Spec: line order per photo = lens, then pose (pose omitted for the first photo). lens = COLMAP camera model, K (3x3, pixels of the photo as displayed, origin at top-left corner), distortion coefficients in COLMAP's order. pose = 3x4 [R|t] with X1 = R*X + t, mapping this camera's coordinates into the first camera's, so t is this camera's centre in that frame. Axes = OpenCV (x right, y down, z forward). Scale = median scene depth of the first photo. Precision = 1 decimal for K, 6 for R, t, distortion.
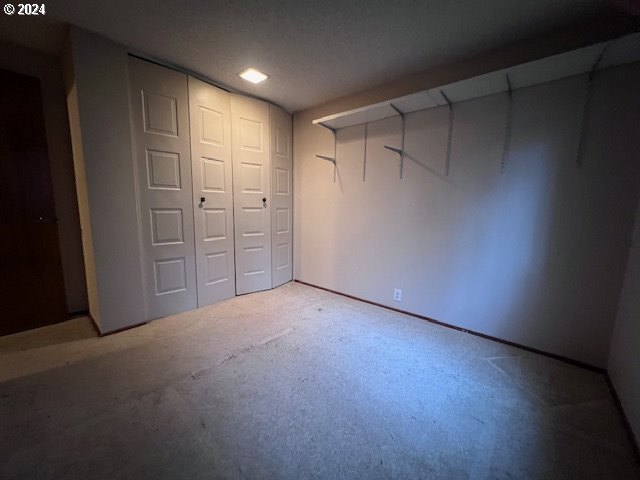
lens RADIAL K [[256.5, 0, 320.8], [0, 256.5, 241.7], [0, 0, 1]] dist [-0.002743, -0.000085]
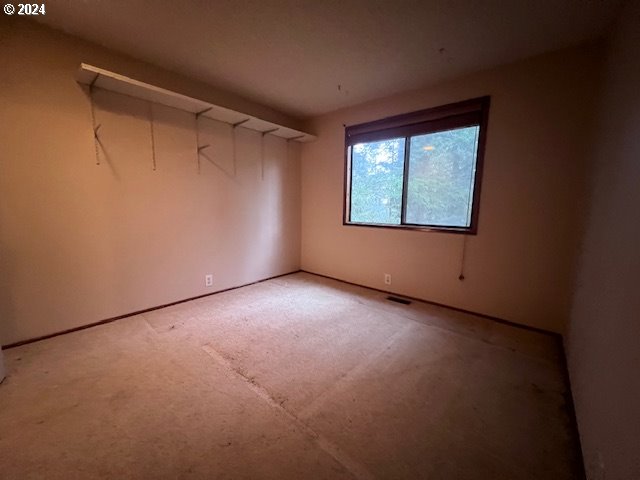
lens RADIAL K [[256.5, 0, 320.8], [0, 256.5, 241.7], [0, 0, 1]] dist [-0.002743, -0.000085]
pose [[-0.004160, -0.162410, 0.986715, -0.840806], [0.125398, 0.978849, 0.161645, -0.080765], [-0.992098, 0.124405, 0.016294, 0.532314]]
